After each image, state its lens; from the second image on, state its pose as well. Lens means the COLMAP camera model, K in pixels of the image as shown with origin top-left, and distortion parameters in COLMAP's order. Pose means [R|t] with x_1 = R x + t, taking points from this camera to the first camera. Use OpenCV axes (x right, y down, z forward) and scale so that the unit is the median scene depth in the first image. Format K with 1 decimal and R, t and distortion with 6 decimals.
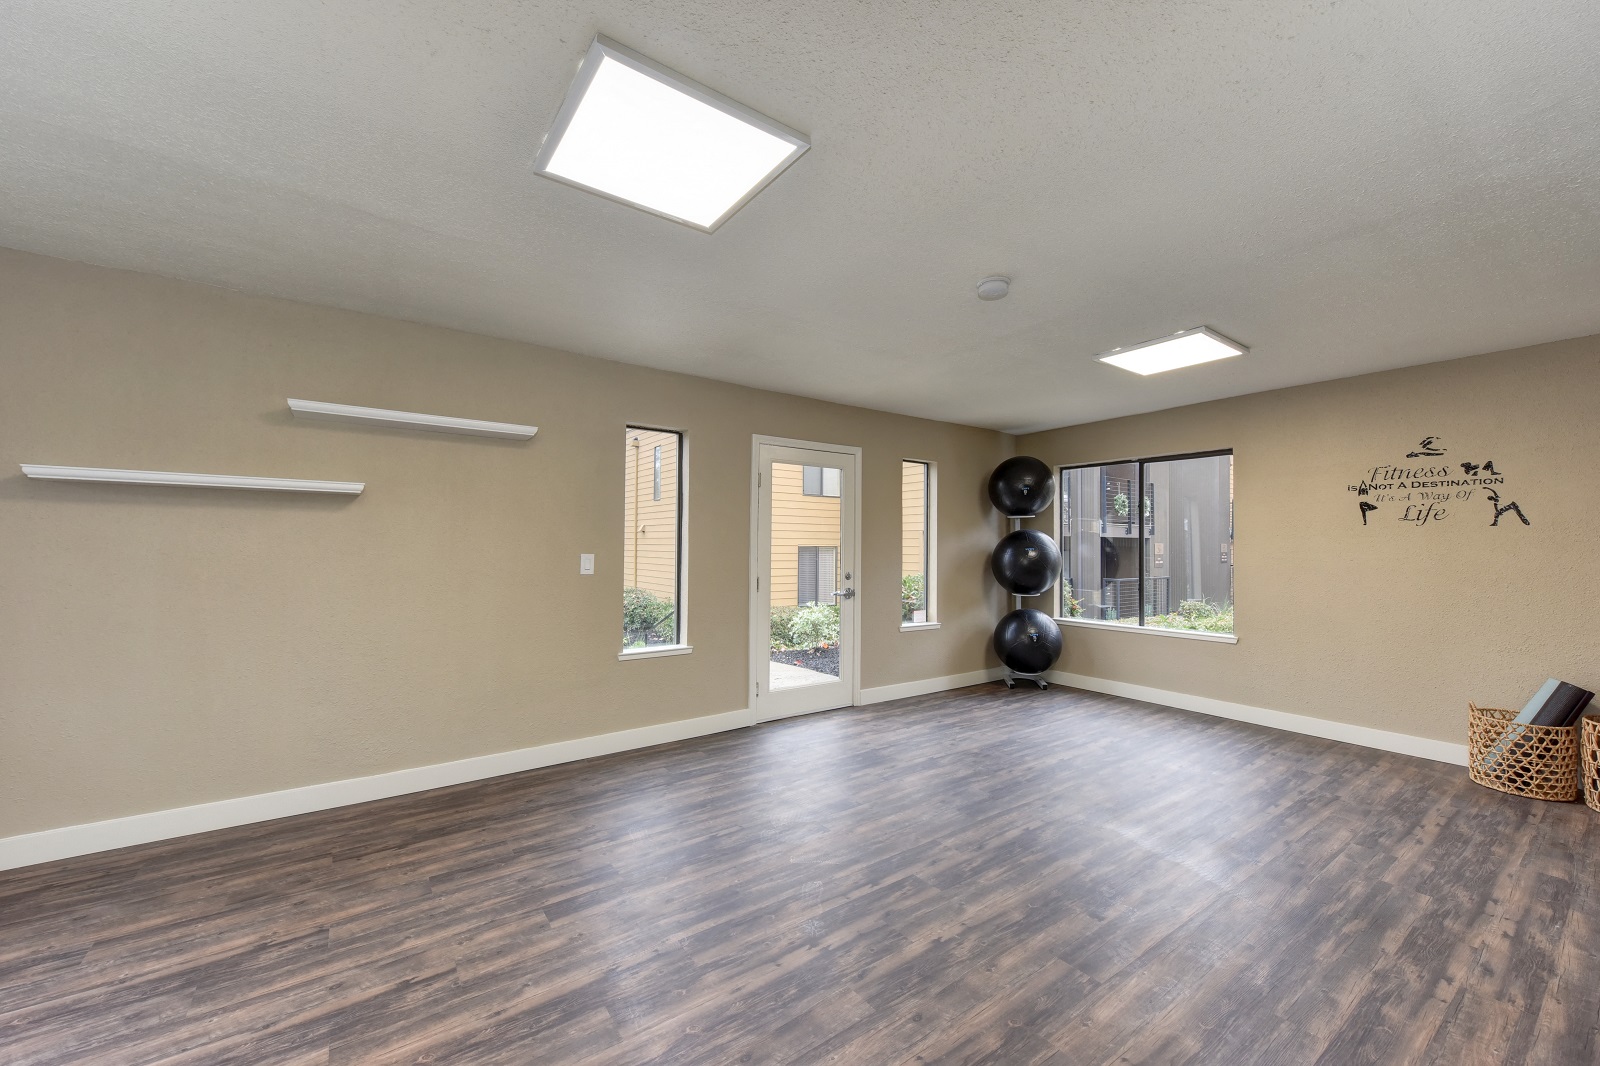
lens RADIAL K [[630.4, 0, 800.0], [0, 630.4, 533.0], [0, 0, 1]] dist [0.007926, 0.000058]
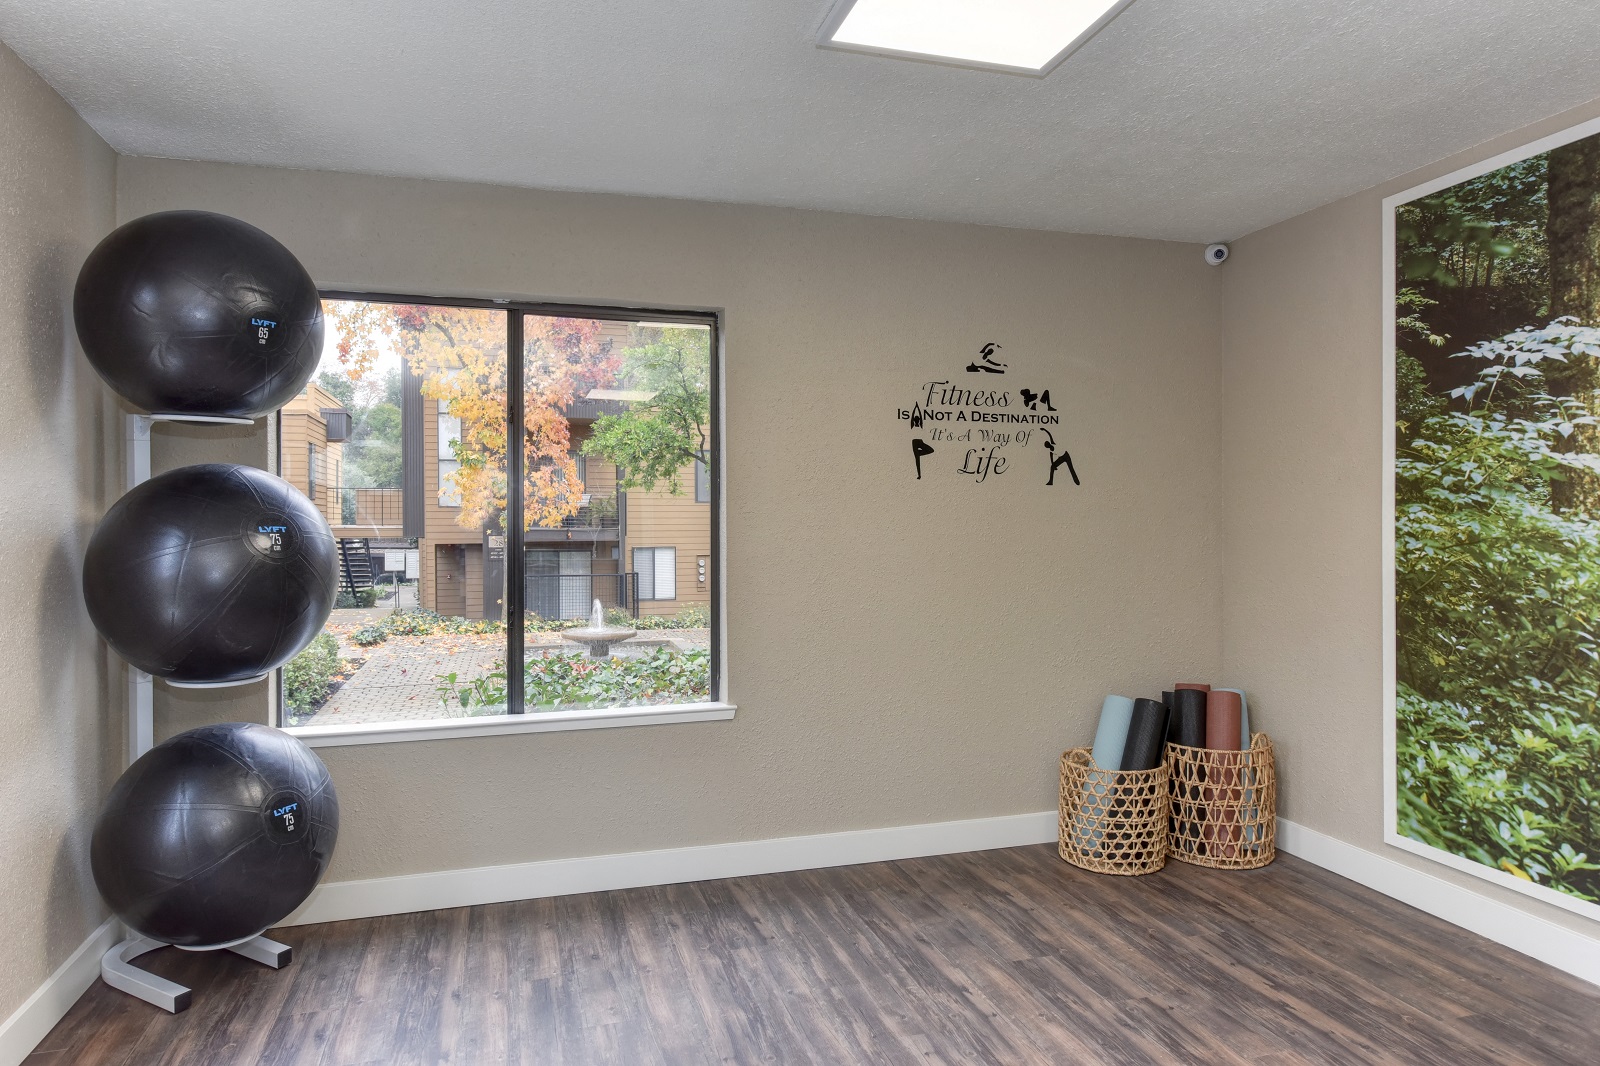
lens RADIAL K [[959.9, 0, 800.0], [0, 959.9, 533.0], [0, 0, 1]] dist [-0.002940, -0.000458]
pose [[0.333428, -0.016704, 0.942627, 0.024244], [-0.014627, 0.999631, 0.022888, 0.020264], [-0.942662, -0.021419, 0.333061, 0.895407]]
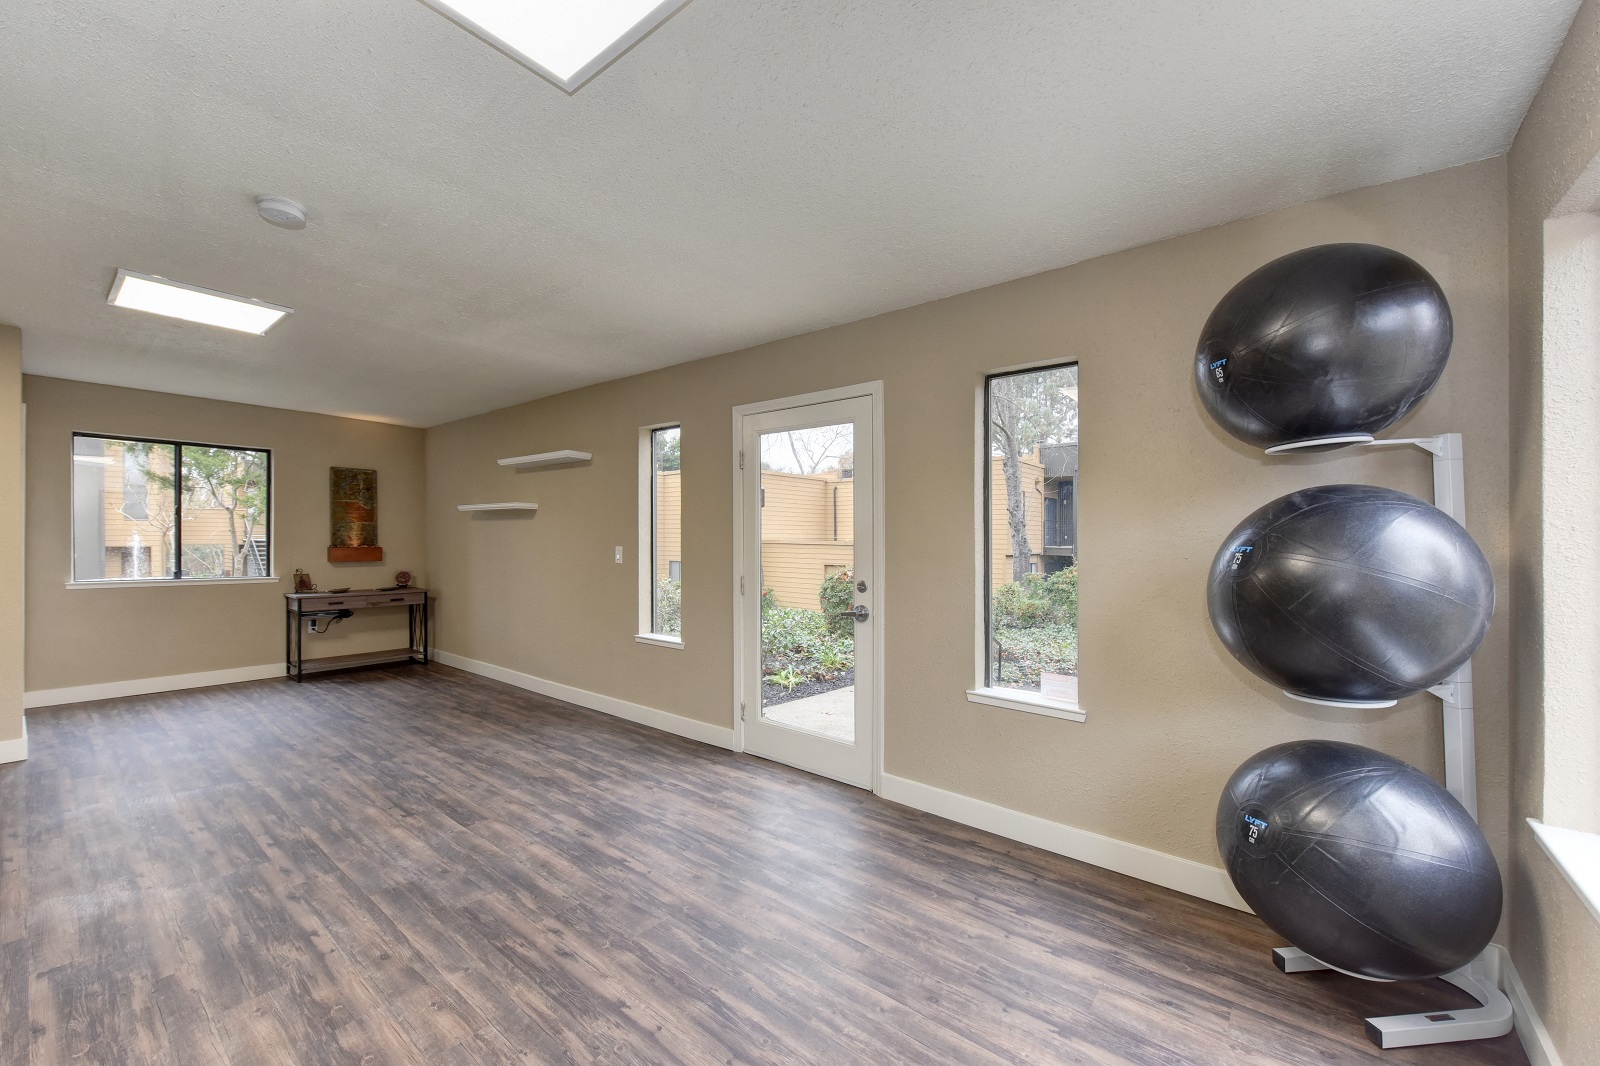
lens RADIAL K [[630.4, 0, 800.0], [0, 630.4, 533.0], [0, 0, 1]] dist [0.007926, 0.000058]
pose [[0.249837, -0.015563, -0.968163, 0.865734], [0.019296, 0.999752, -0.011092, 0.026176], [0.968096, -0.015910, 0.250076, 0.984754]]
